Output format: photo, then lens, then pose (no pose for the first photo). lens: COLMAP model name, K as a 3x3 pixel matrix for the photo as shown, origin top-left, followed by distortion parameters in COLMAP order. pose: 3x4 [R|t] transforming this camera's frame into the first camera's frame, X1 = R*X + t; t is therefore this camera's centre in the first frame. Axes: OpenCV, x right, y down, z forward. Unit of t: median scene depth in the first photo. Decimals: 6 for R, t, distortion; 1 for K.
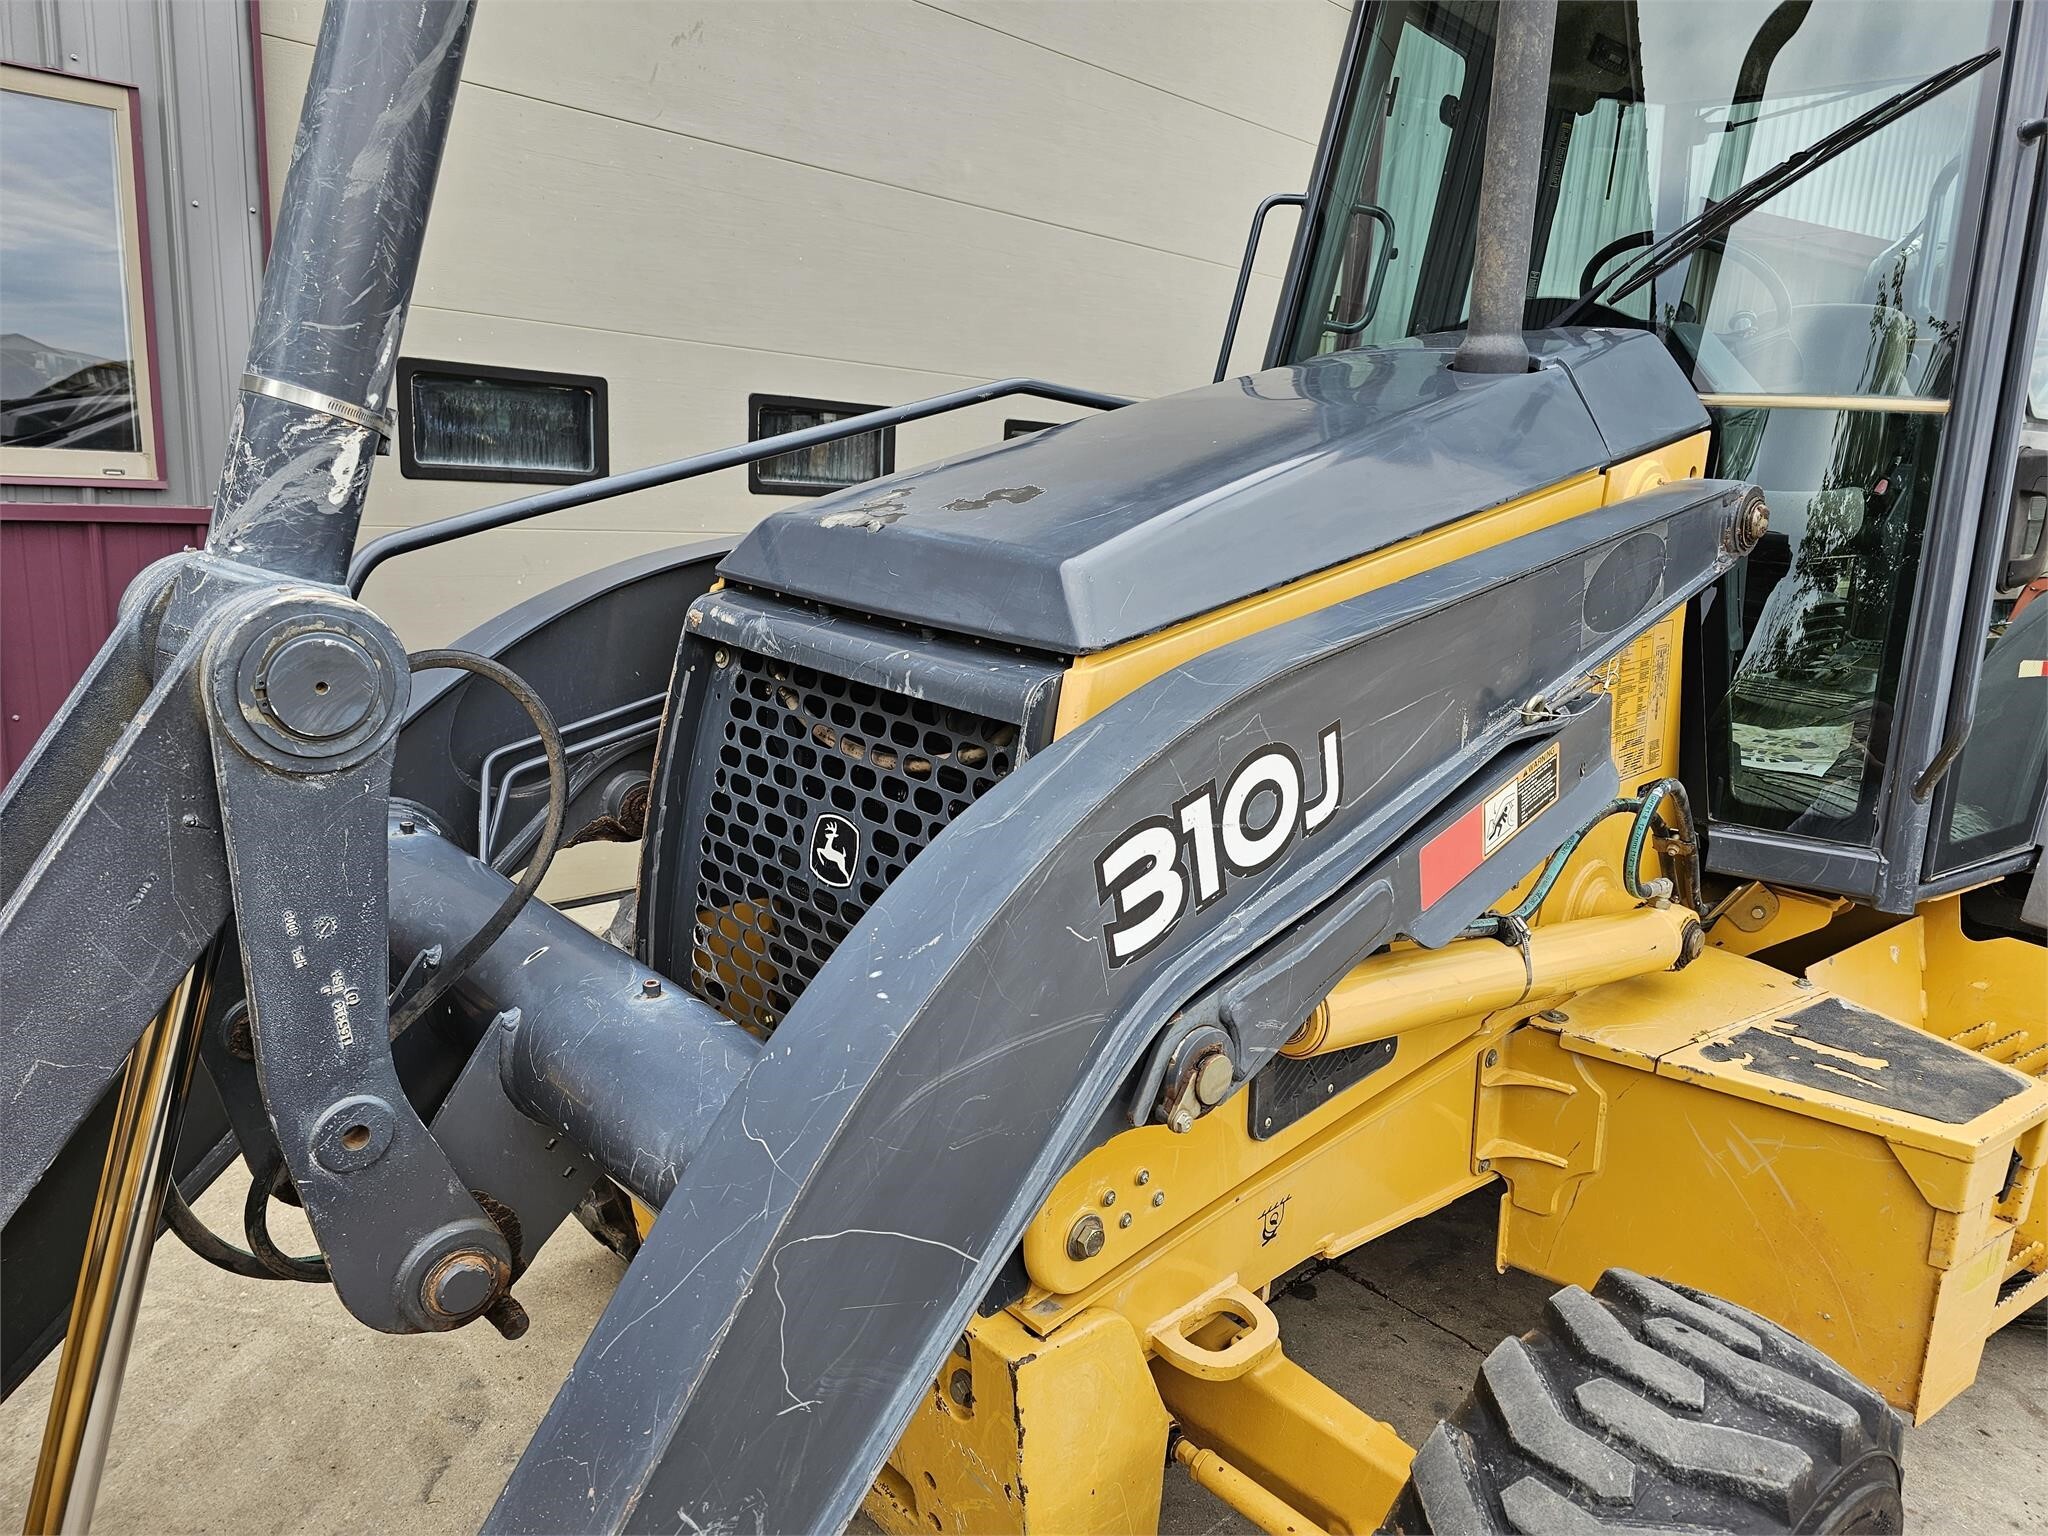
lens RADIAL K [[1374.3, 0, 1023.6], [0, 1374.3, 791.2], [0, 0, 1]] dist [0.071459, -0.056941]
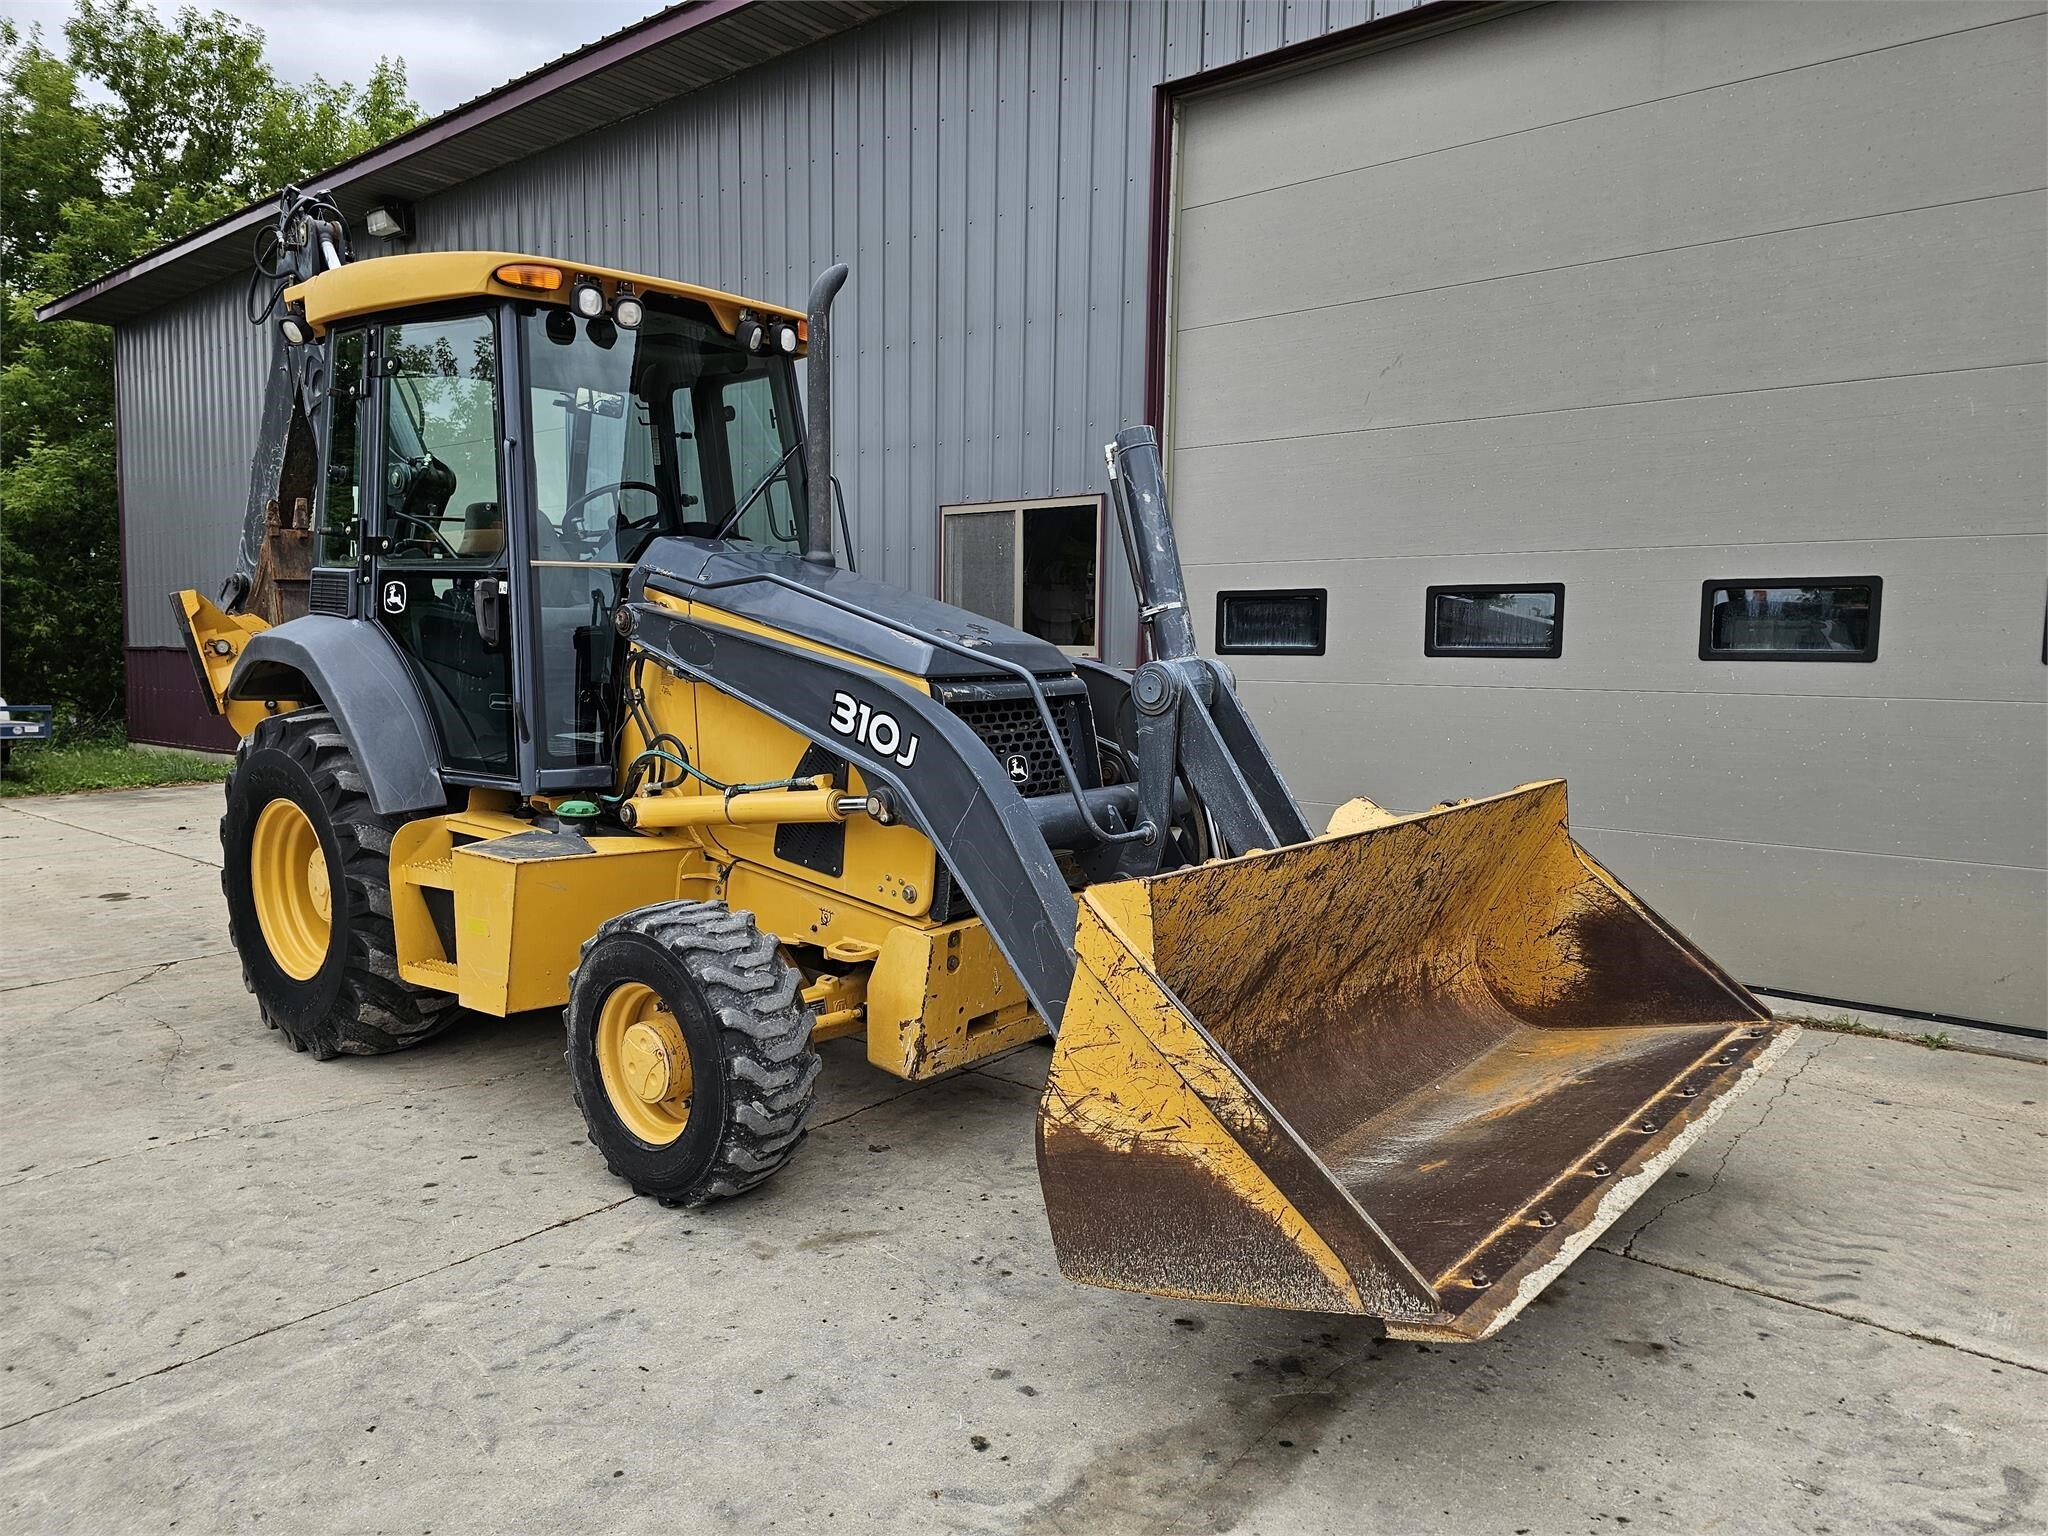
lens RADIAL K [[1391.5, 0, 1025.6], [0, 1391.5, 778.8], [0, 0, 1]] dist [0.068073, -0.064258]
pose [[0.097657, 0.038927, -0.994459, 3.136888], [-0.226051, 0.973985, 0.015928, -0.078692], [0.969208, 0.223243, 0.103916, 1.352349]]
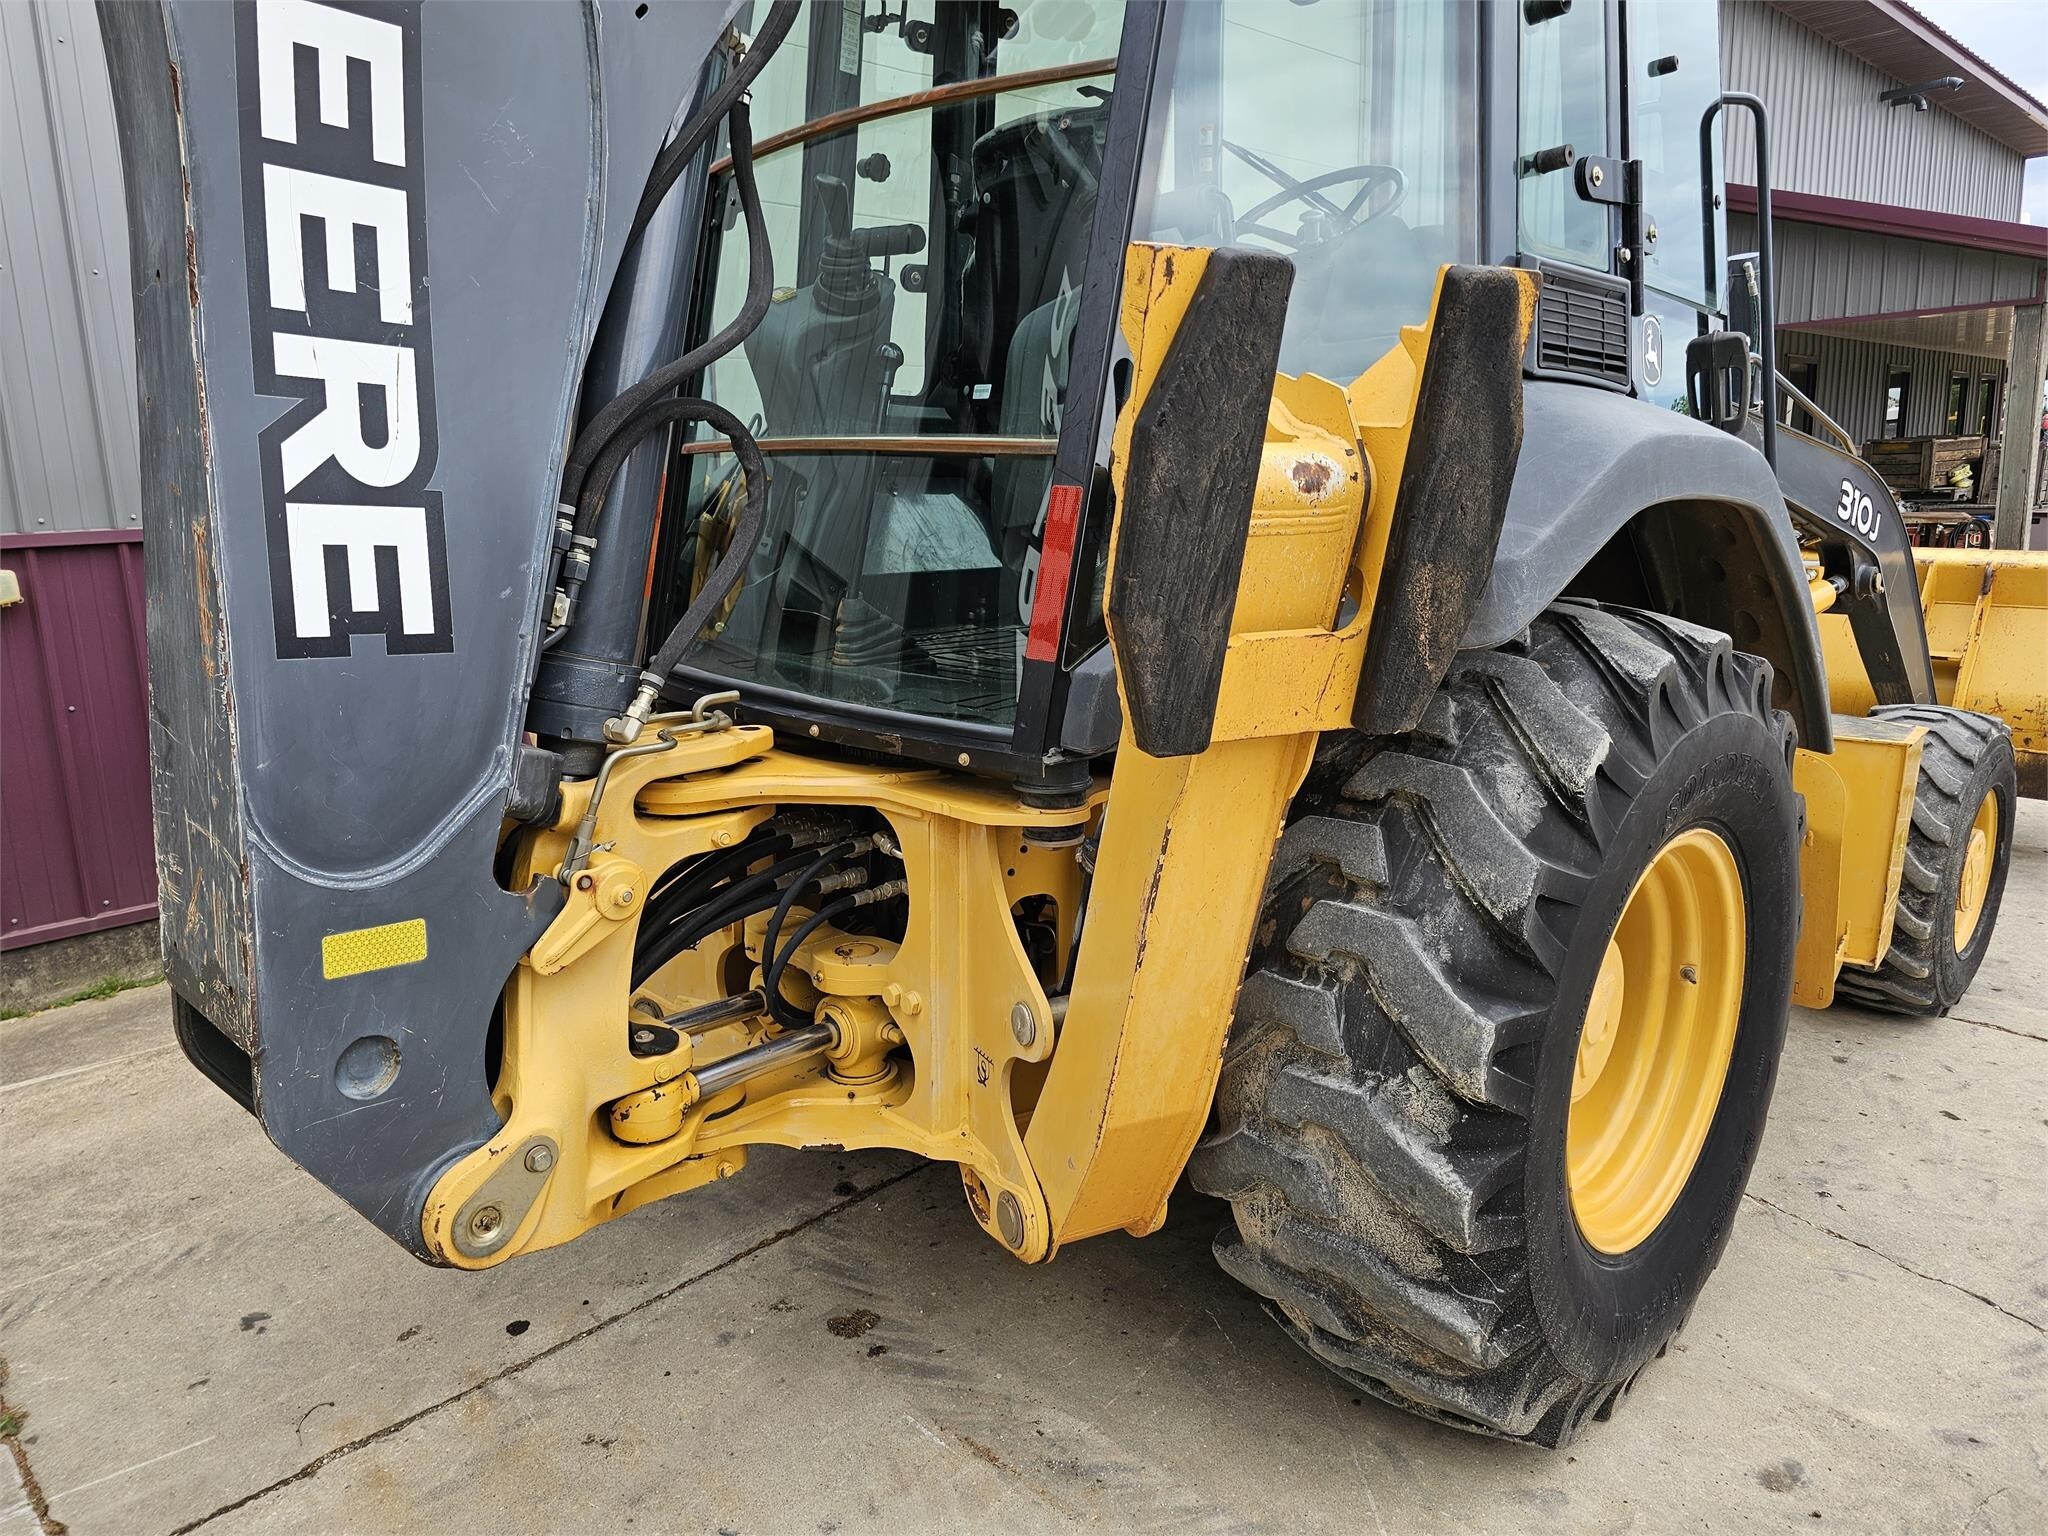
lens RADIAL K [[1383.6, 0, 1009.7], [0, 1383.6, 751.8], [0, 0, 1]] dist [0.060519, -0.060886]
pose [[0.996226, -0.086225, -0.009961, -0.459093], [0.086022, 0.996106, -0.019290, 0.255488], [0.011586, 0.018361, 0.999764, -1.016045]]
